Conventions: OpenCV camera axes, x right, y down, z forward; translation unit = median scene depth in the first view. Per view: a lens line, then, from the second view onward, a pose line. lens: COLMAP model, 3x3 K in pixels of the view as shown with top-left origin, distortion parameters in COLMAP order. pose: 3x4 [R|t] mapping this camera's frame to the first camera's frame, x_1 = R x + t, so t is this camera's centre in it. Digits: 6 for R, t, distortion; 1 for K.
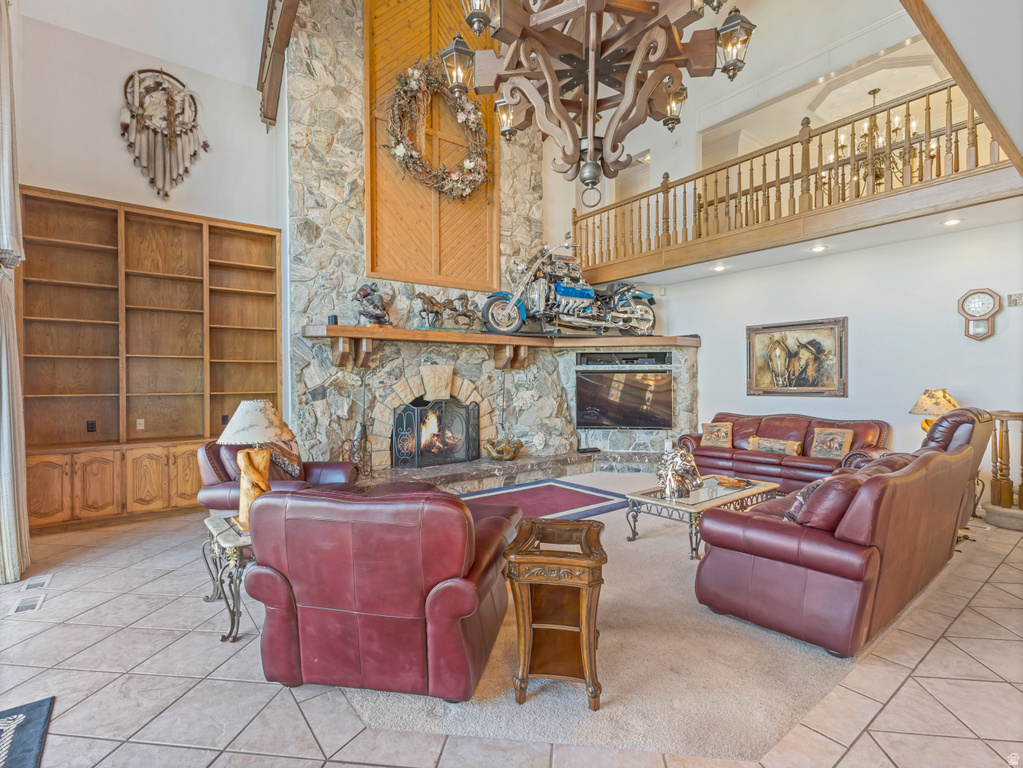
lens RADIAL K [[503.1, 0, 513.9], [0, 503.1, 381.1], [0, 0, 1]] dist [0.010318, 0.000726]
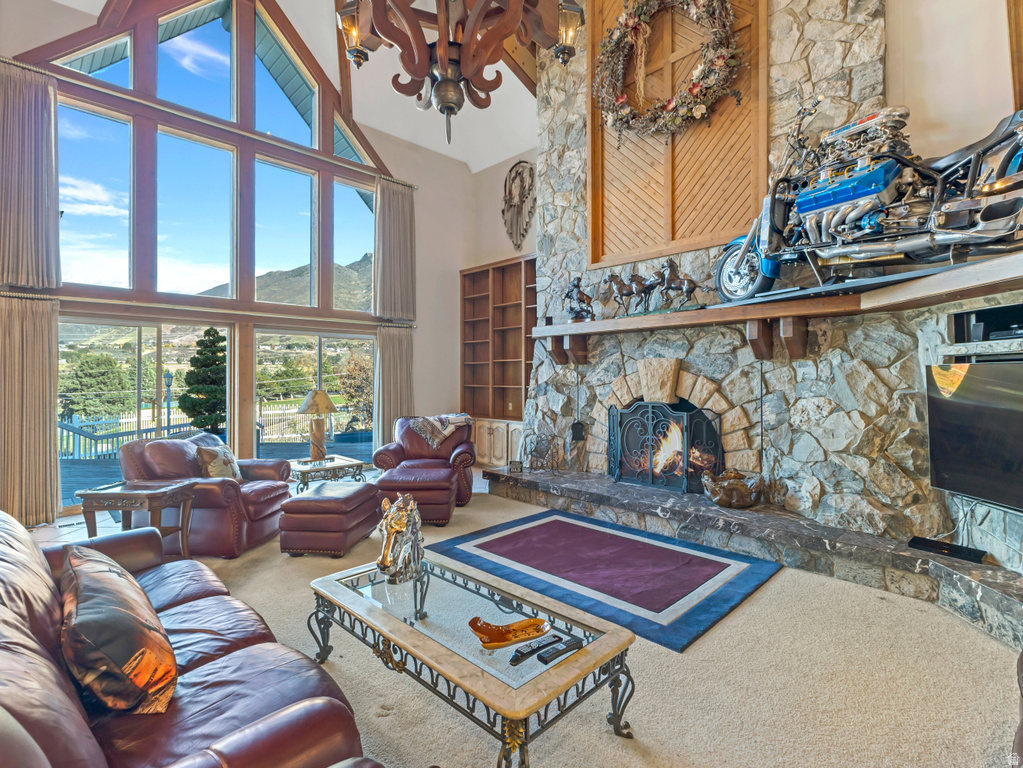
lens RADIAL K [[503.1, 0, 504.4], [0, 503.1, 370.8], [0, 0, 1]] dist [0.010318, 0.000726]
pose [[0.106628, -0.010573, -0.994243, 0.563892], [-0.002719, 0.999937, -0.010925, -0.002740], [0.994295, 0.003868, 0.106593, 0.638623]]
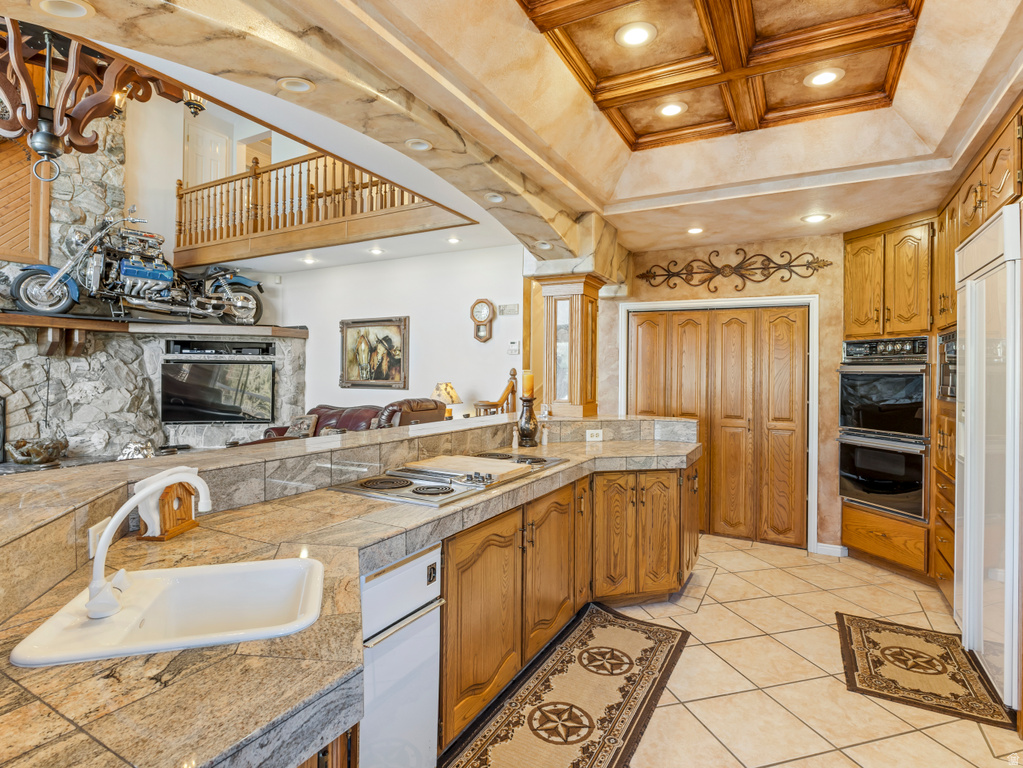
lens RADIAL K [[540.6, 0, 506.8], [0, 540.6, 369.7], [0, 0, 1]] dist [-0.001373, 0.000903]
pose [[0.923129, 0.015342, 0.384184, 0.349568], [-0.013908, 0.999882, -0.006509, -0.005419], [-0.384238, 0.000666, 0.923234, -0.140669]]
